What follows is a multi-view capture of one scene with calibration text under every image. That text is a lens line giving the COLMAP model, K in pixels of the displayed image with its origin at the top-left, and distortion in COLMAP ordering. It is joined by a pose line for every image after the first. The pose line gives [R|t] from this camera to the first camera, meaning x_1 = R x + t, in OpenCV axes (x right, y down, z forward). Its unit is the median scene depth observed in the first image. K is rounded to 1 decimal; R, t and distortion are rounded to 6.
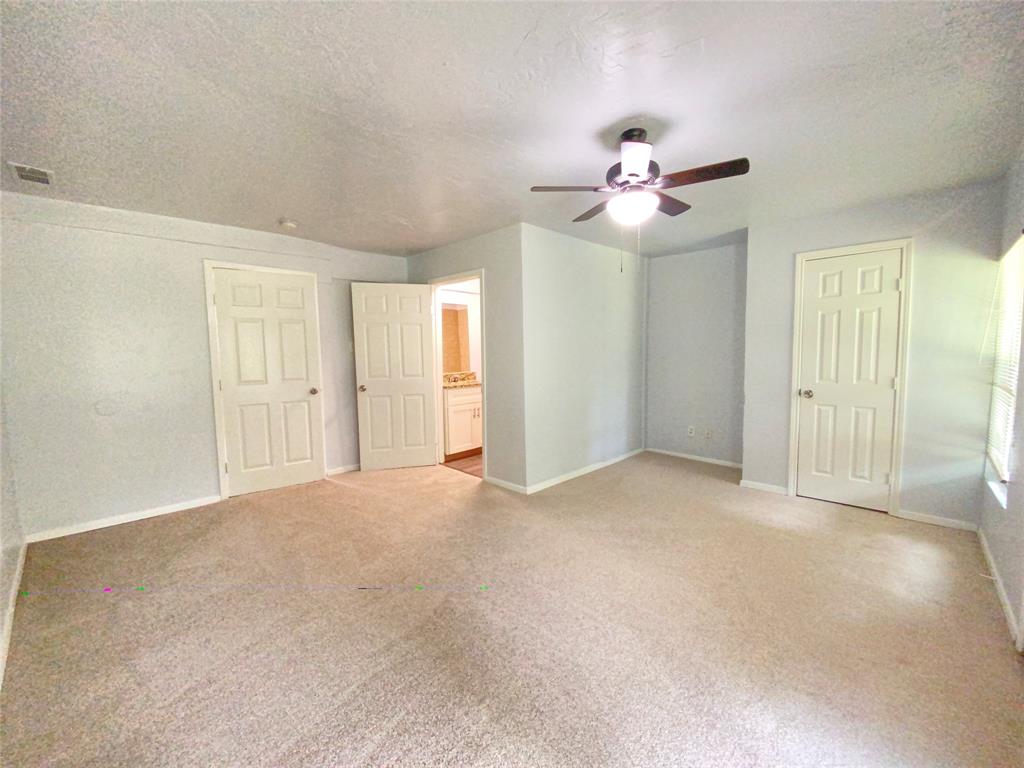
lens RADIAL K [[414.2, 0, 508.4], [0, 414.2, 385.7], [0, 0, 1]] dist [0.030428, -0.026834]
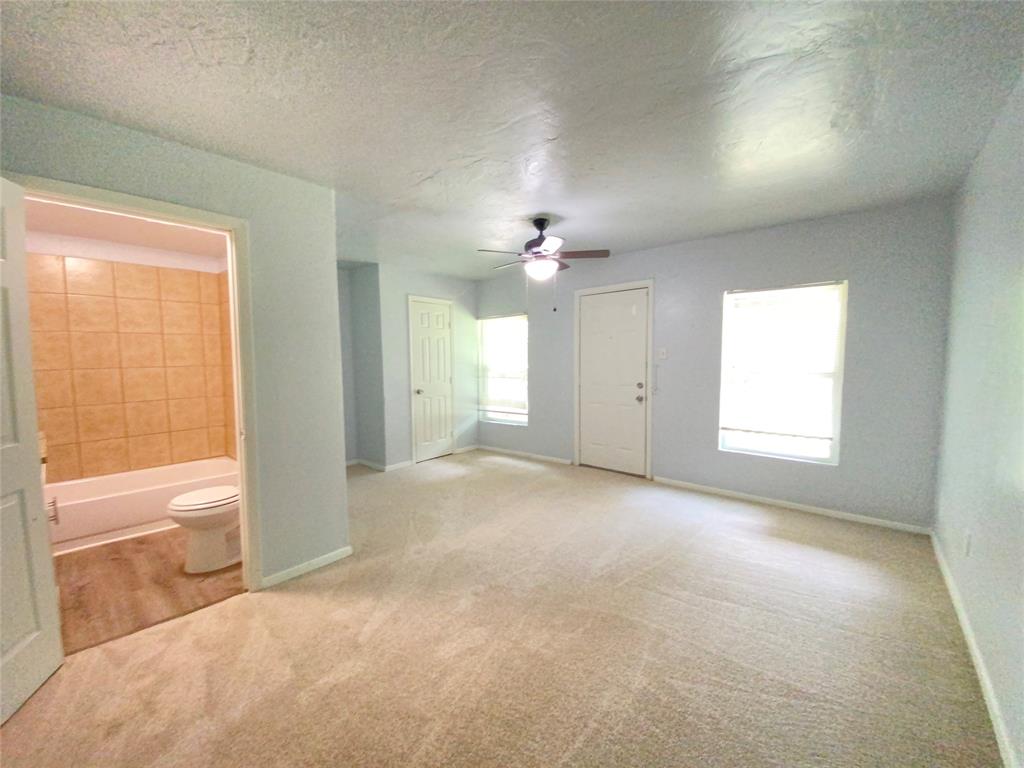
lens RADIAL K [[414.2, 0, 508.4], [0, 414.2, 385.7], [0, 0, 1]] dist [0.030428, -0.026834]
pose [[-0.060955, -0.068197, 0.995808, -0.751978], [0.098181, 0.992415, 0.073975, -0.077985], [-0.993300, 0.102279, -0.053797, 0.754425]]
